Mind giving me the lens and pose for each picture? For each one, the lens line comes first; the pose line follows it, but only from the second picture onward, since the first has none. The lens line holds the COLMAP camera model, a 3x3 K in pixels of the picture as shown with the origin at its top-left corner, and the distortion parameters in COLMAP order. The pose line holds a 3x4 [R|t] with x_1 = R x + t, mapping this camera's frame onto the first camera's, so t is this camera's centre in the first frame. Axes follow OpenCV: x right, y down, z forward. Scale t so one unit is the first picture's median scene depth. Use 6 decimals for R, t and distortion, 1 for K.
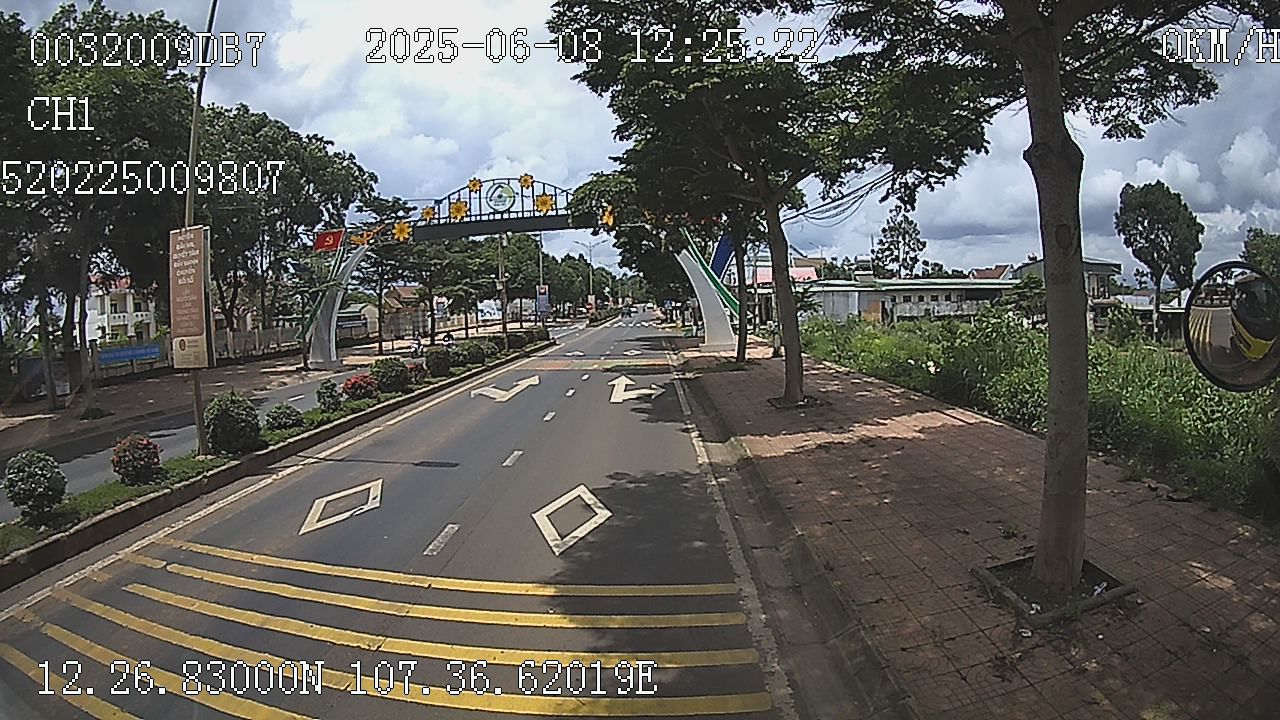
lens RADIAL K [[916.4, 0, 640.0], [0, 916.4, 360.0], [0, 0, 1]] dist [-0.250654, -0.004503]
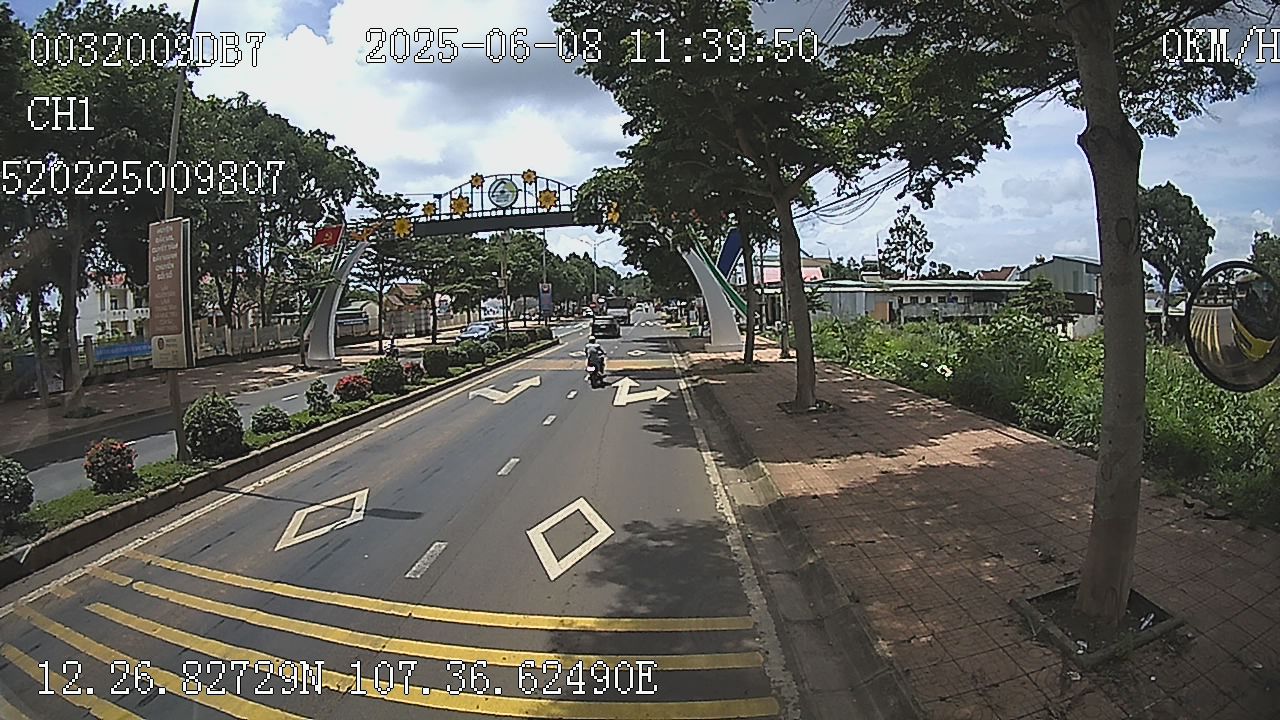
lens RADIAL K [[724.8, 0, 640.0], [0, 724.8, 360.0], [0, 0, 1]] dist [-0.162476, 0.001824]
pose [[0.999970, 0.007166, -0.002994, -0.002416], [-0.007112, 0.999820, 0.017588, -0.014583], [0.003119, -0.017567, 0.999841, 0.234403]]
